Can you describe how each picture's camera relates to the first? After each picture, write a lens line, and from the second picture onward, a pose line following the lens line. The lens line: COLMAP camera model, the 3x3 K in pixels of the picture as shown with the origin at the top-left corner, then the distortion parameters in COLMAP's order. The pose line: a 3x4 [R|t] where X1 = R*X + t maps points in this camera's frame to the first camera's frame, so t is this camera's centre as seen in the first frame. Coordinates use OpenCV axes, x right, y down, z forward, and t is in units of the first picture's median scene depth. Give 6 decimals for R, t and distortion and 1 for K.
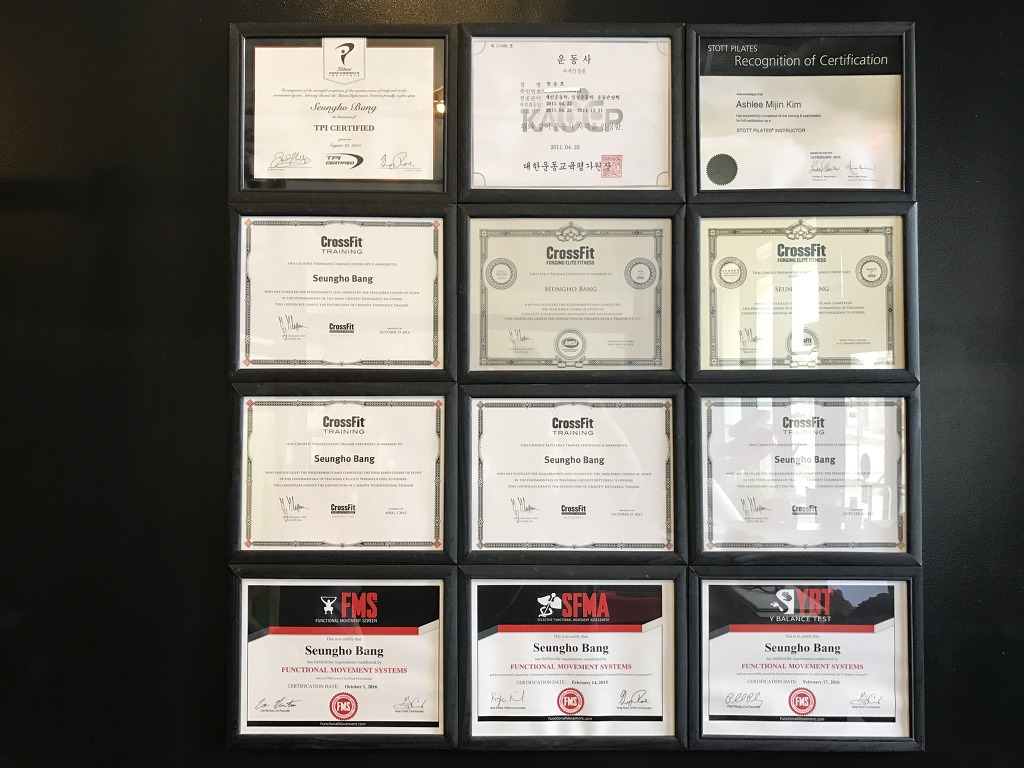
lens RADIAL K [[847.7, 0, 512.0], [0, 847.7, 384.0], [0, 0, 1]] dist [0.002662, 0.004464]
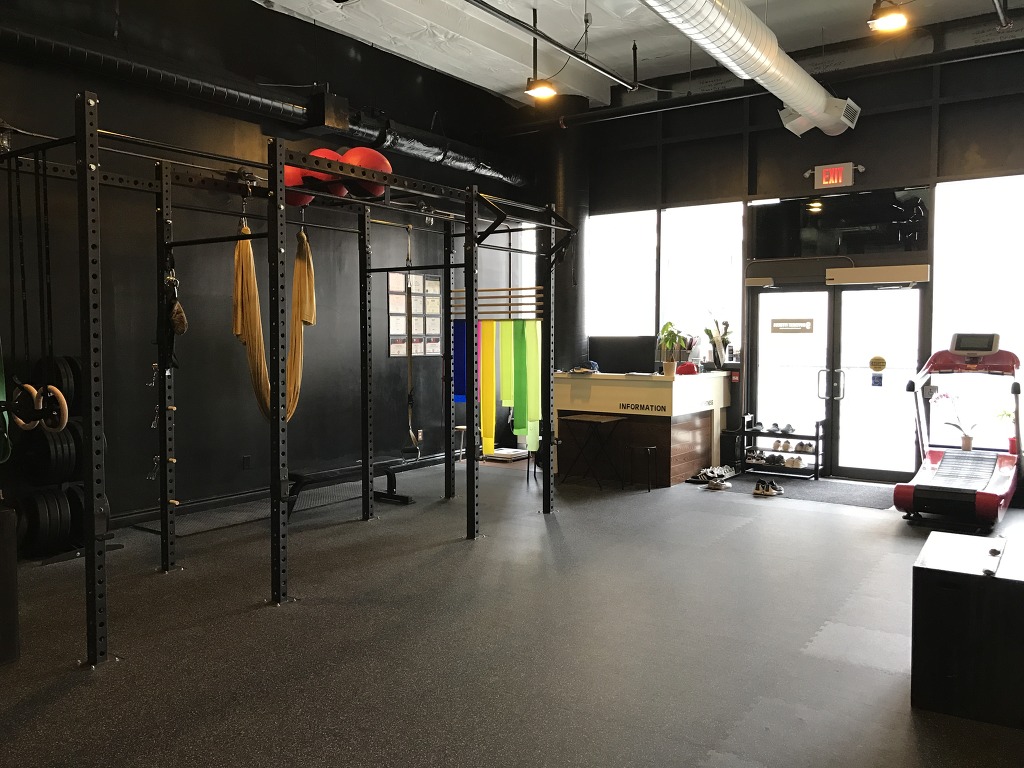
lens RADIAL K [[847.7, 0, 512.0], [0, 847.7, 384.0], [0, 0, 1]] dist [0.002662, 0.004464]
pose [[0.556011, -0.048566, 0.829755, -6.714507], [-0.026626, 0.996738, 0.076182, 0.013292], [-0.830748, -0.064451, 0.552905, -4.733652]]
